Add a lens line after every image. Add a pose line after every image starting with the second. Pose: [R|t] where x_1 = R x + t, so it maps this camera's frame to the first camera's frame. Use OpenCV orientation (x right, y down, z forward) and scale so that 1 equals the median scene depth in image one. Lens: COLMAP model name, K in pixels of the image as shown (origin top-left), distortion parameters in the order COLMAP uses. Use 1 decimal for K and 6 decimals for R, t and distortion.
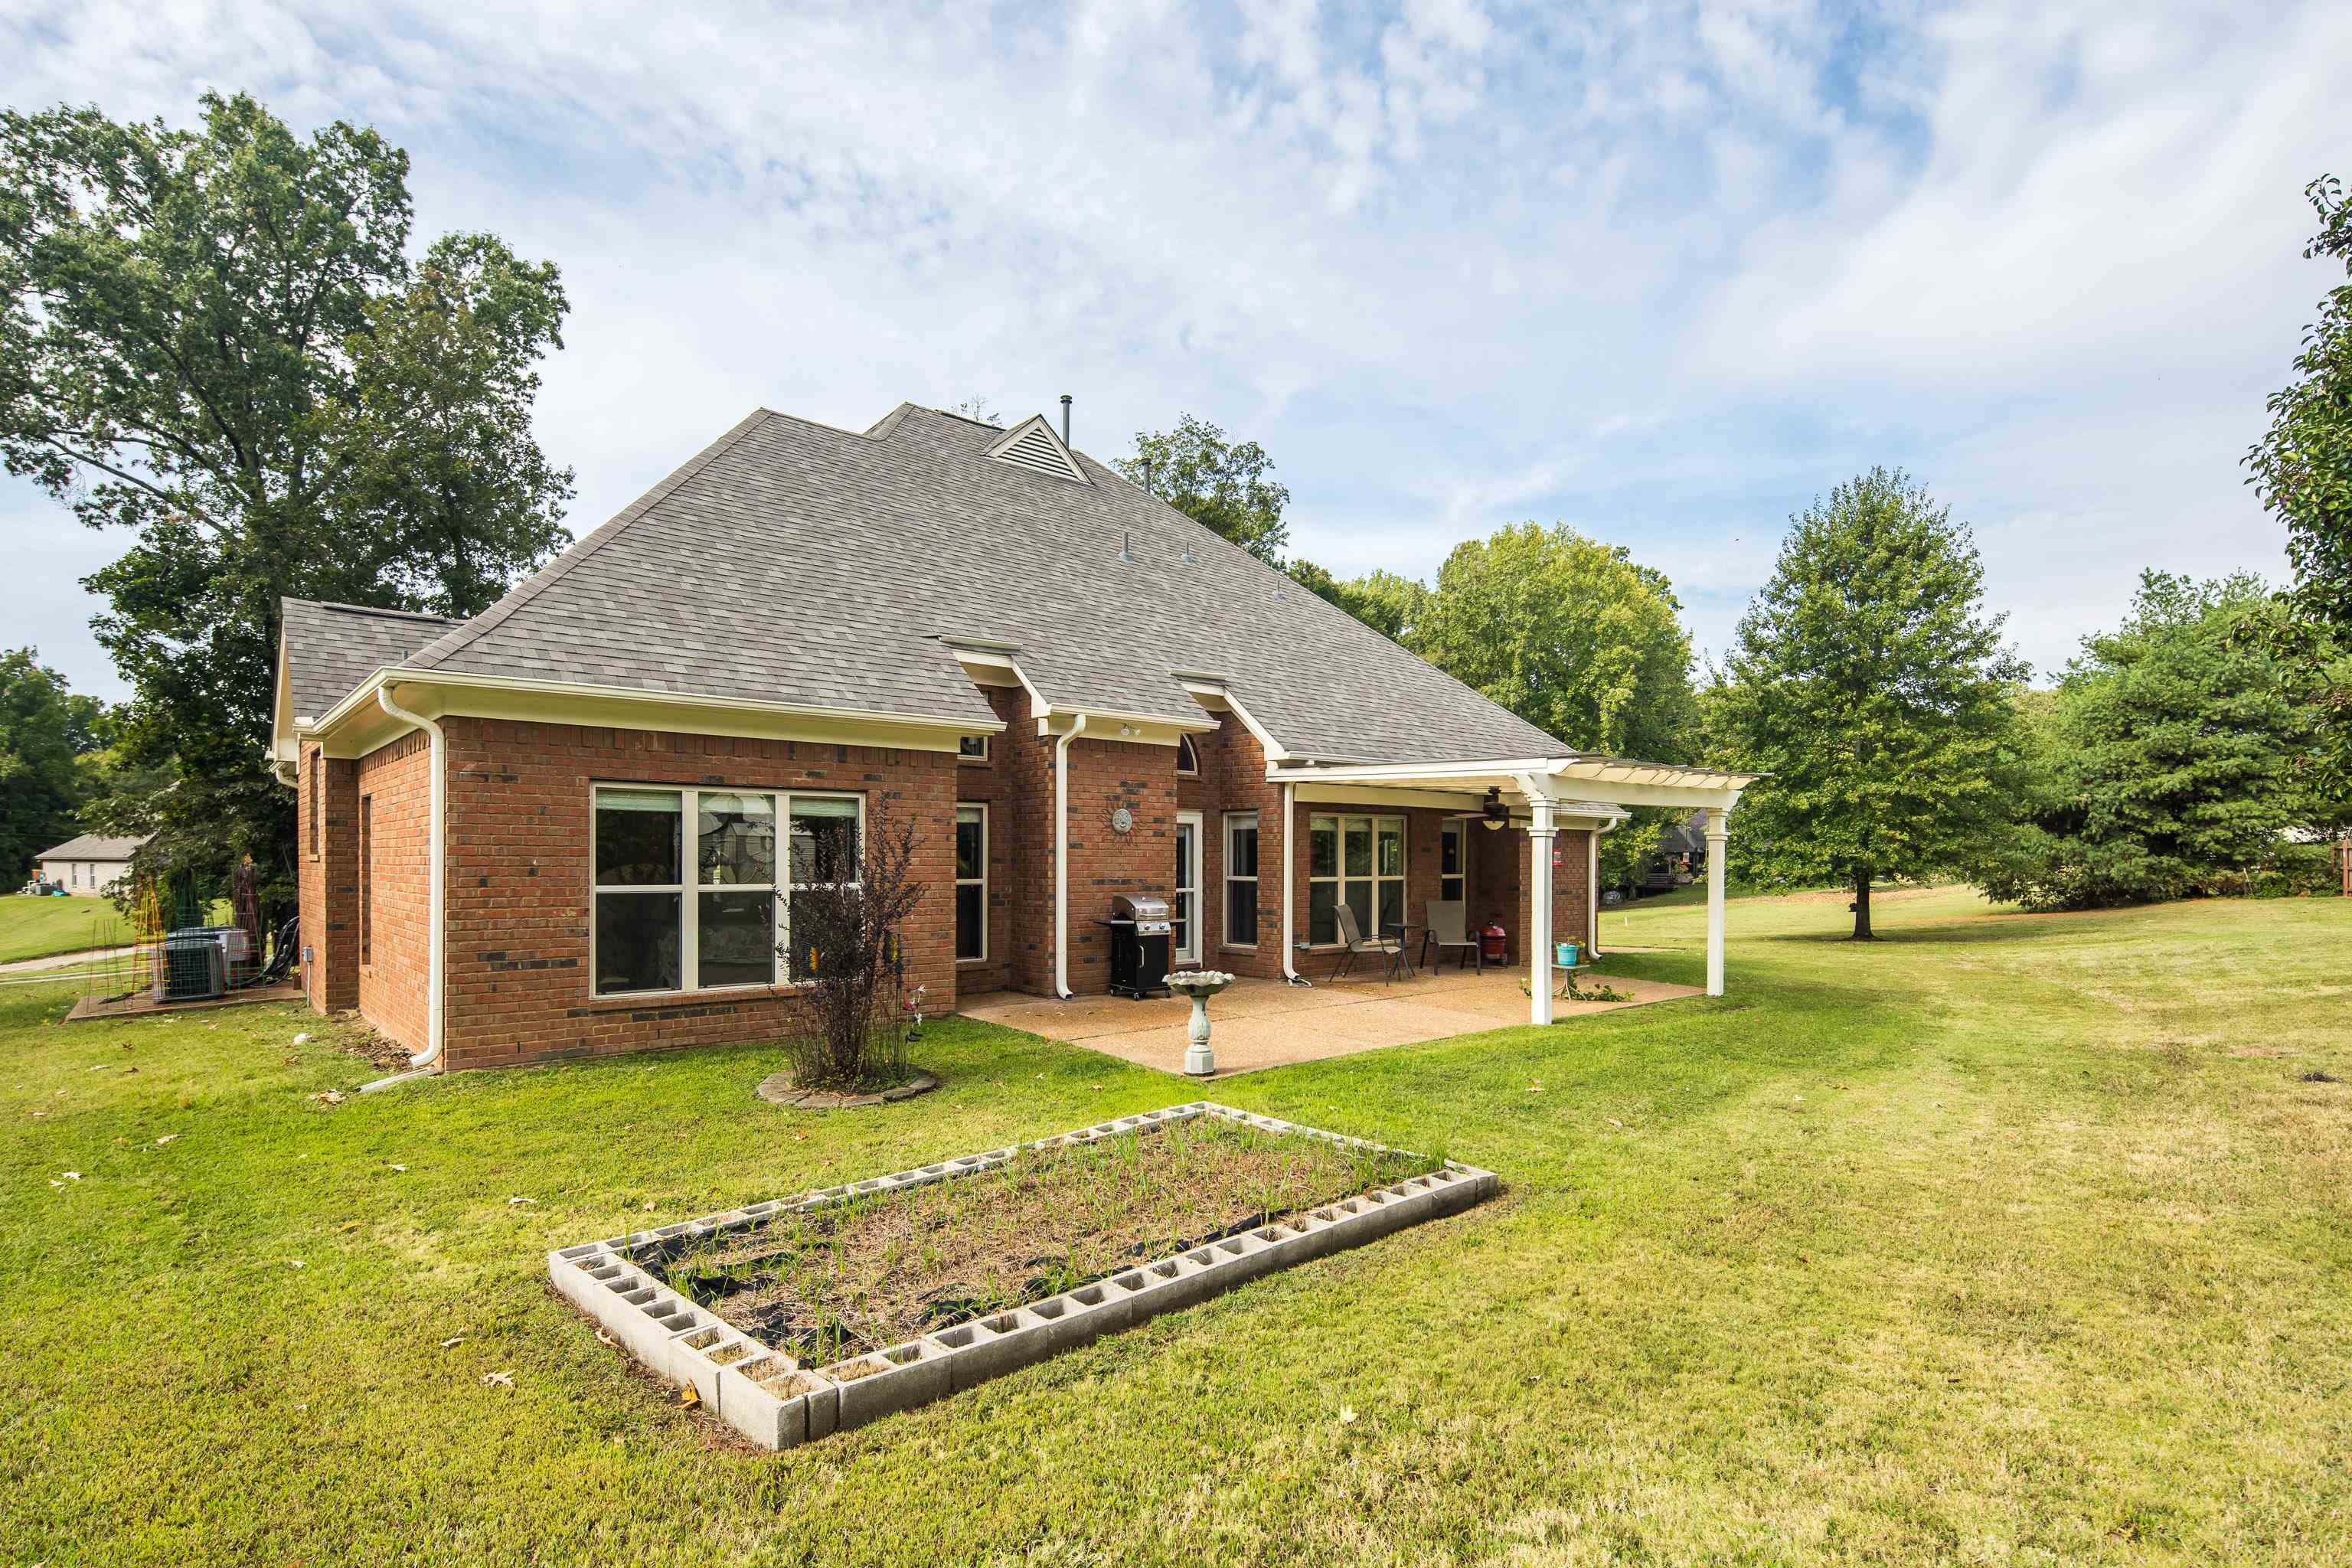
lens RADIAL K [[1132.8, 0, 1194.3], [0, 1132.8, 860.8], [0, 0, 1]] dist [0.003509, -0.001423]
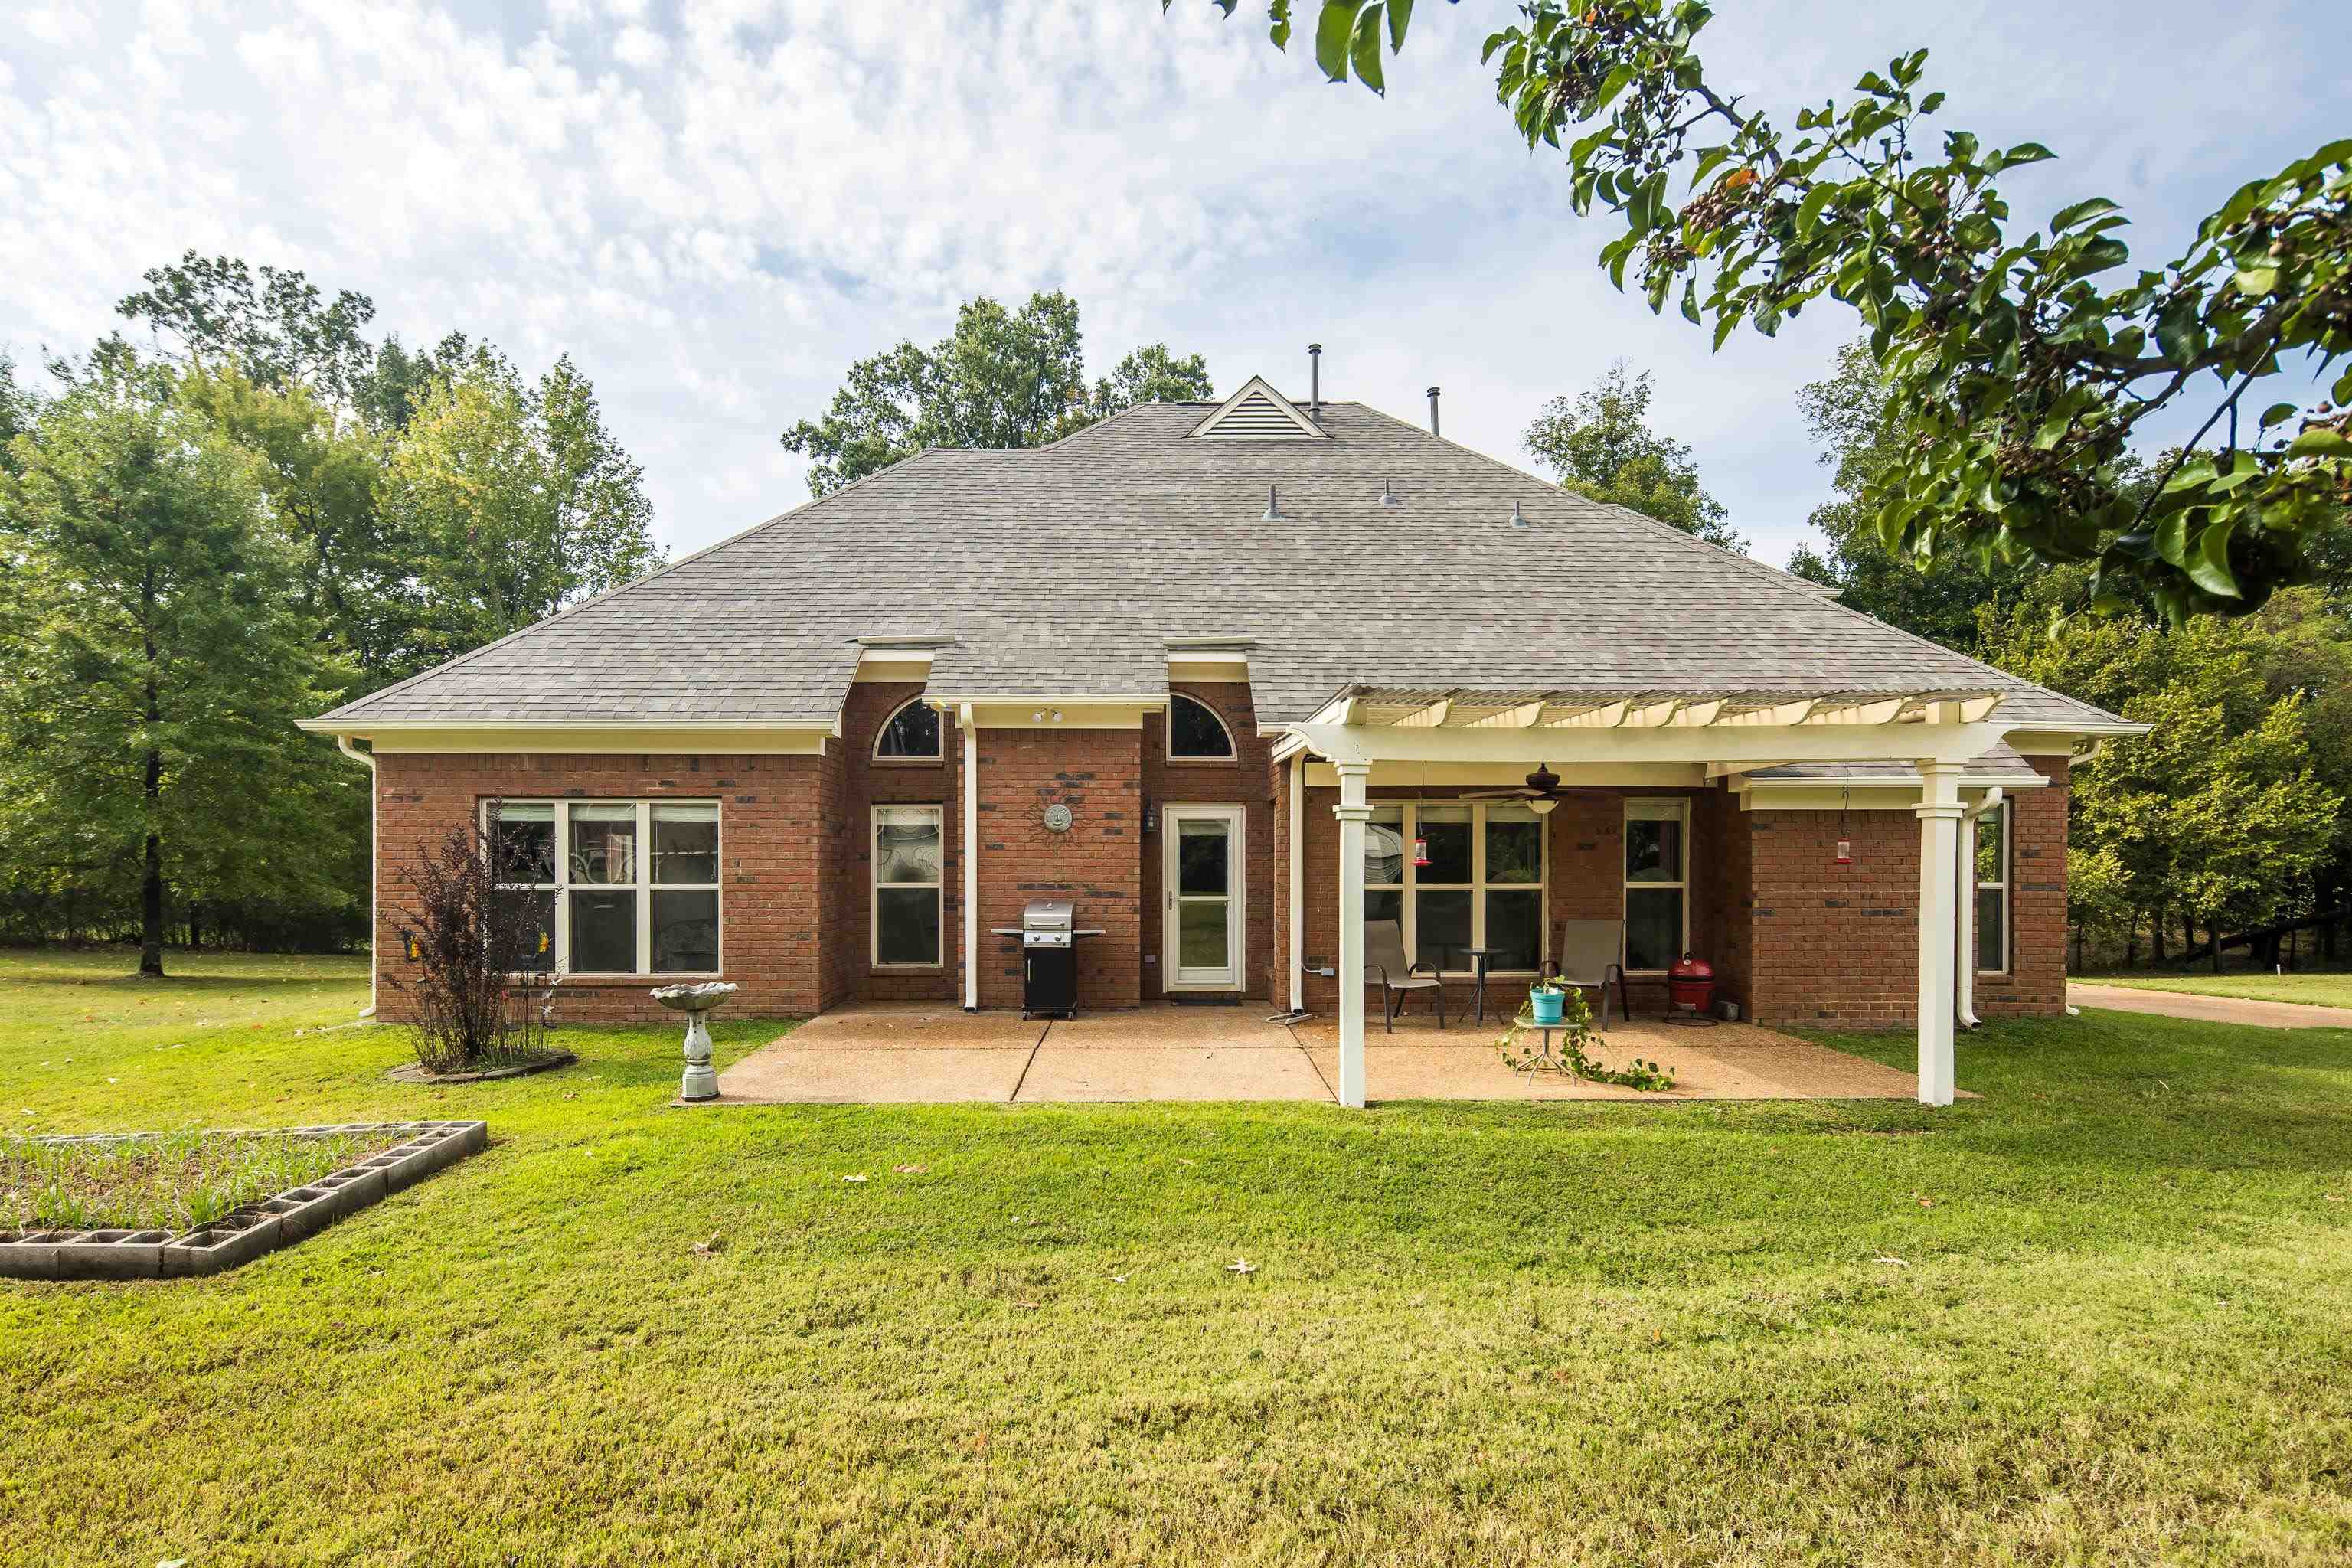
lens RADIAL K [[1132.8, 0, 1198.9], [0, 1132.8, 878.8], [0, 0, 1]] dist [0.003509, -0.001423]
pose [[0.762294, 0.000672, -0.647230, 0.599940], [0.001356, 0.999996, 0.002636, 0.010394], [0.647229, -0.002888, 0.762290, 0.397937]]
